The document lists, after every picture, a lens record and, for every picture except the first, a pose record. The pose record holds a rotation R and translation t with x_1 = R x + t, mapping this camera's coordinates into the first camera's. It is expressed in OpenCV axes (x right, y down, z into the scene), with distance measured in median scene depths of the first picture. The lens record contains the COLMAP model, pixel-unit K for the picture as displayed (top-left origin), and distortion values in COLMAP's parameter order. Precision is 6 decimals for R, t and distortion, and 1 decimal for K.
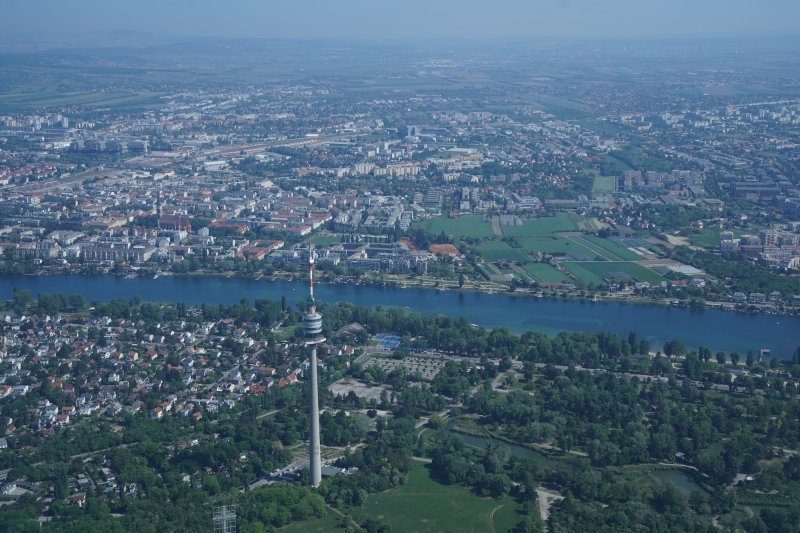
lens RADIAL K [[1064.6, 0, 400.0], [0, 1064.6, 266.5], [0, 0, 1]] dist [-0.005335, -0.002545]
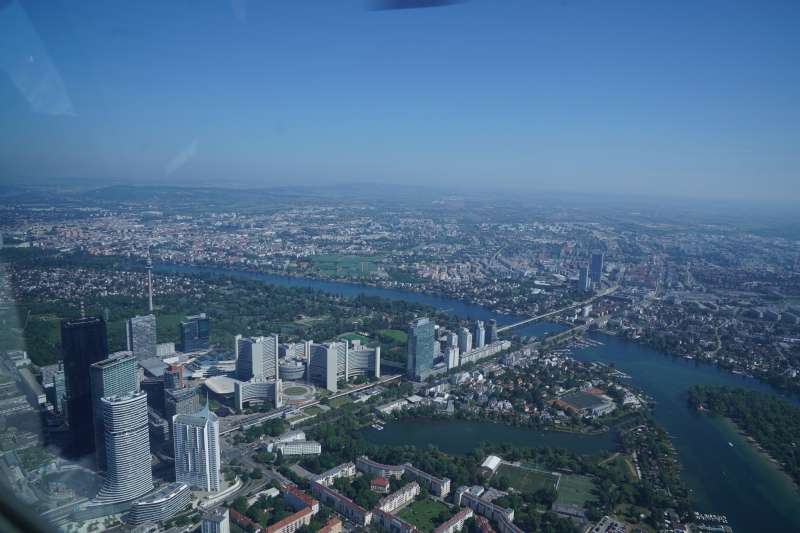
lens RADIAL K [[551.4, 0, 400.0], [0, 551.4, 266.5], [0, 0, 1]] dist [-0.124705, 0.096560]
pose [[0.991352, 0.057122, -0.118146, 0.483112], [-0.064734, 0.995998, -0.061625, 0.064410], [0.114153, 0.068740, 0.991082, -0.318324]]
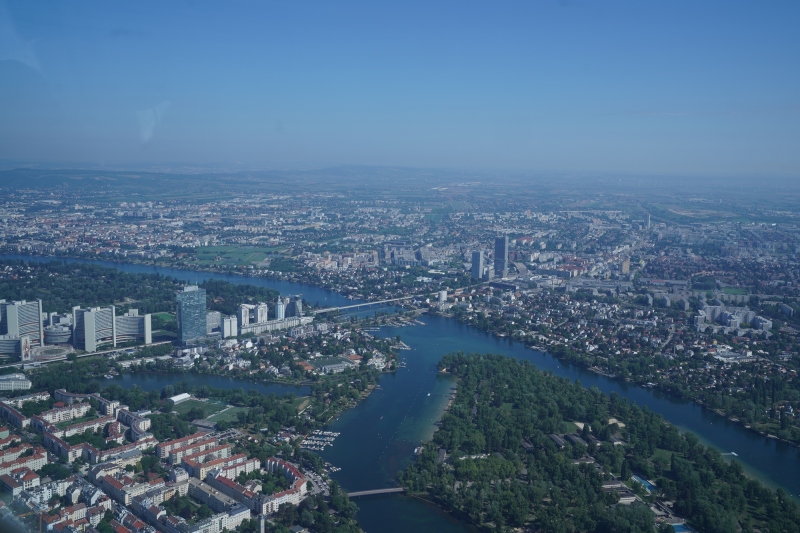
lens RADIAL K [[747.8, 0, 400.0], [0, 747.8, 266.5], [0, 0, 1]] dist [-0.003059, -0.001033]
pose [[0.986353, 0.050680, -0.156652, 0.830428], [-0.063368, 0.995008, -0.077089, 0.114519], [0.151963, 0.085964, 0.984641, -0.524612]]
